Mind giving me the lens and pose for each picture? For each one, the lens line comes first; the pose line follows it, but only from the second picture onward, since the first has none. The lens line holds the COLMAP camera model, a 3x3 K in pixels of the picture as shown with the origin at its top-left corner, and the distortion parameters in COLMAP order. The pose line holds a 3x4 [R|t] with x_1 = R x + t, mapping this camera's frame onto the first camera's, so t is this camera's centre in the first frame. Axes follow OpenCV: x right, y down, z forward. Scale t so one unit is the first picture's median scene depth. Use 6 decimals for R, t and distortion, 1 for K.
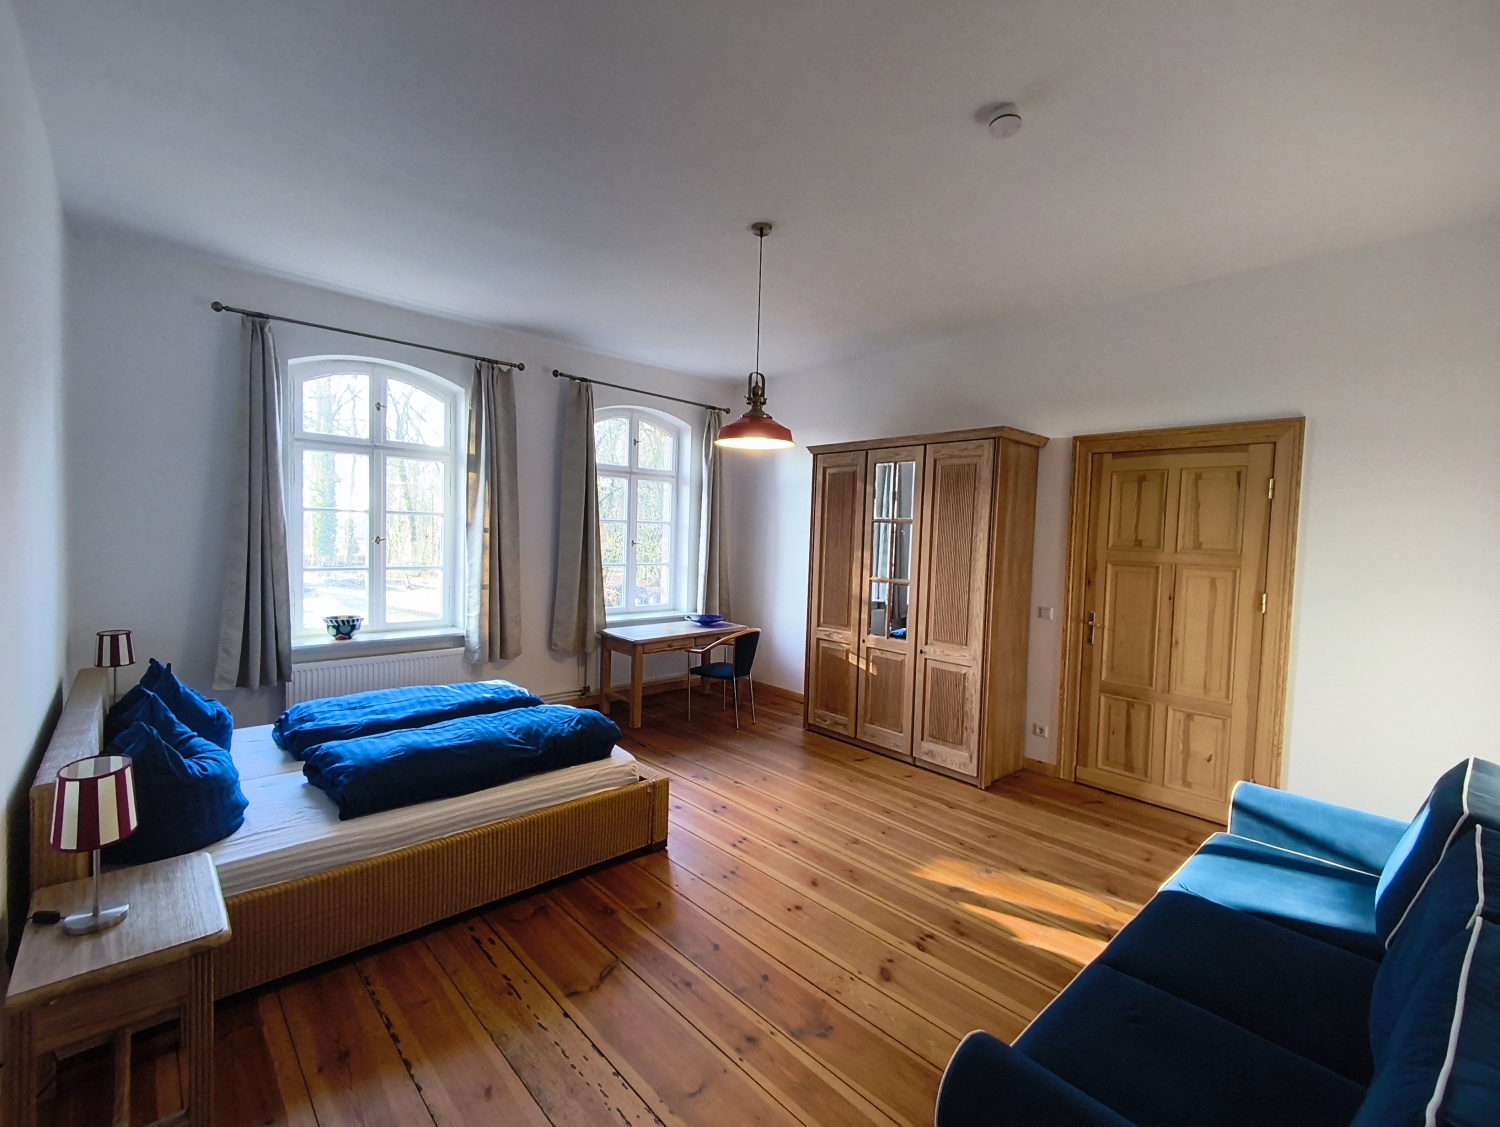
lens RADIAL K [[677.8, 0, 749.1], [0, 677.8, 559.3], [0, 0, 1]] dist [0.048168, -0.000314]
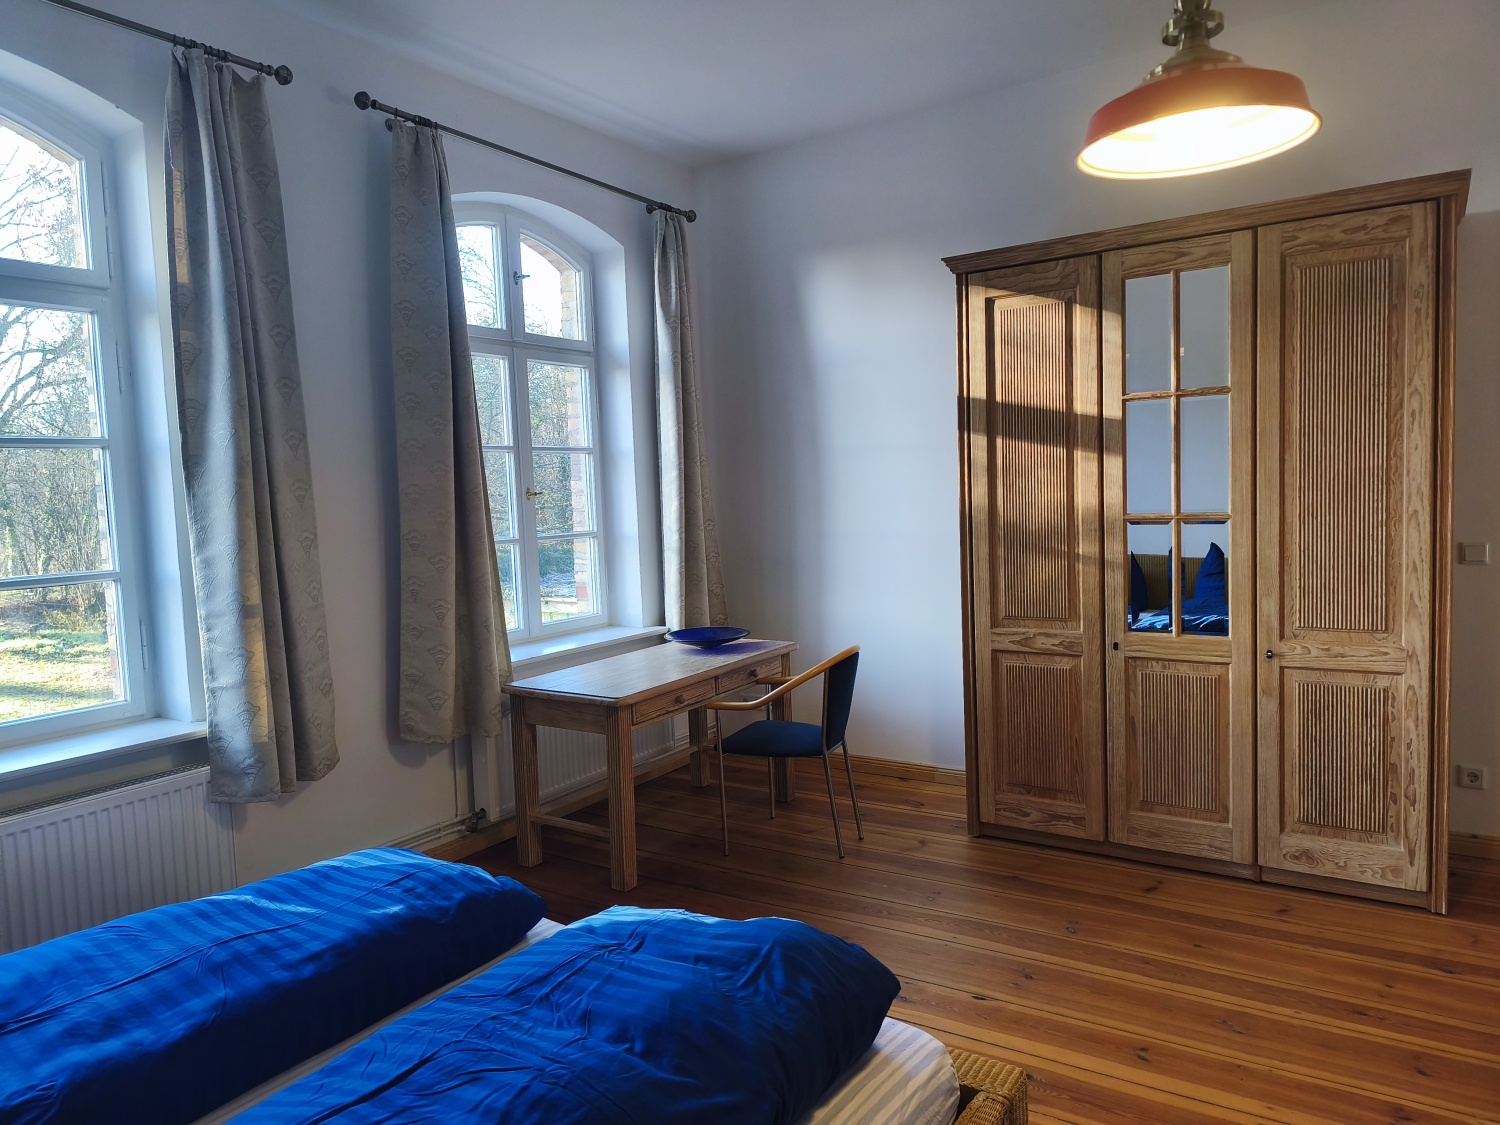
lens RADIAL K [[1010.3, 0, 758.6], [0, 1010.3, 557.1], [0, 0, 1]] dist [0.009618, -0.005019]
pose [[0.963358, -0.084049, 0.254712, -0.260567], [0.077817, 0.996372, 0.034467, 0.011298], [-0.256684, -0.013383, 0.966403, 0.361488]]
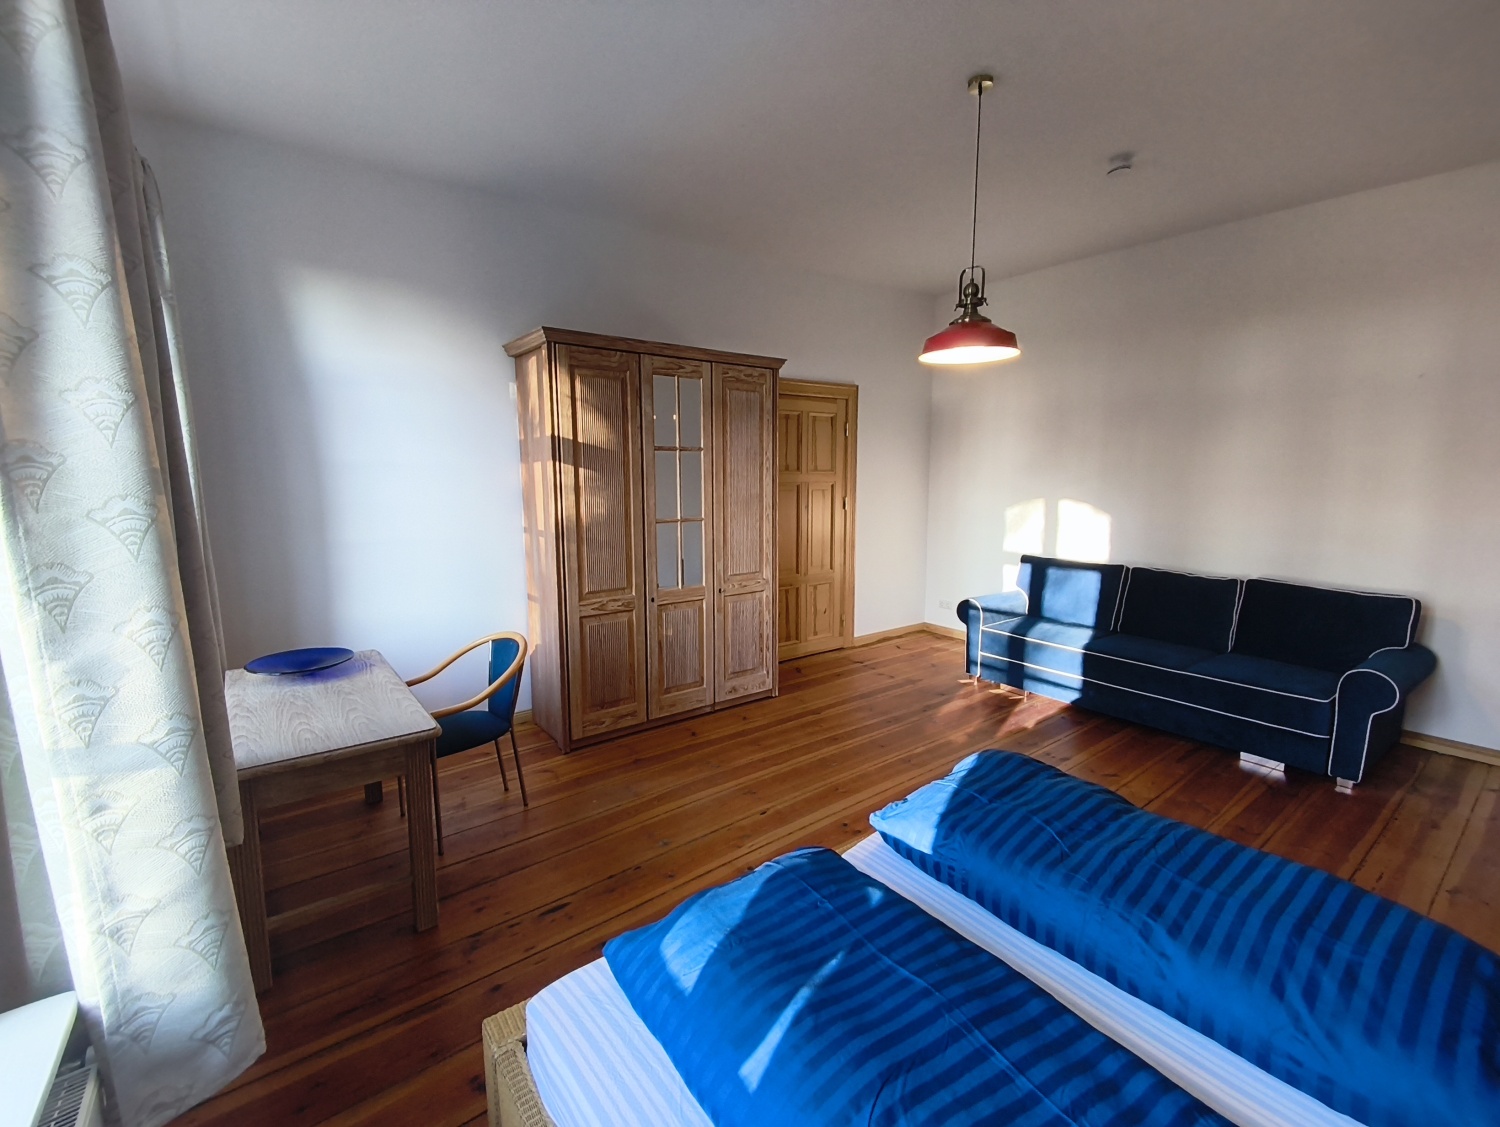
lens RADIAL K [[677.8, 0, 729.5], [0, 677.8, 562.5], [0, 0, 1]] dist [0.048168, -0.000314]
pose [[0.077740, -0.159177, 0.984184, -0.605546], [0.052357, 0.986462, 0.155410, -0.042852], [-0.995598, 0.039447, 0.085021, 0.839020]]
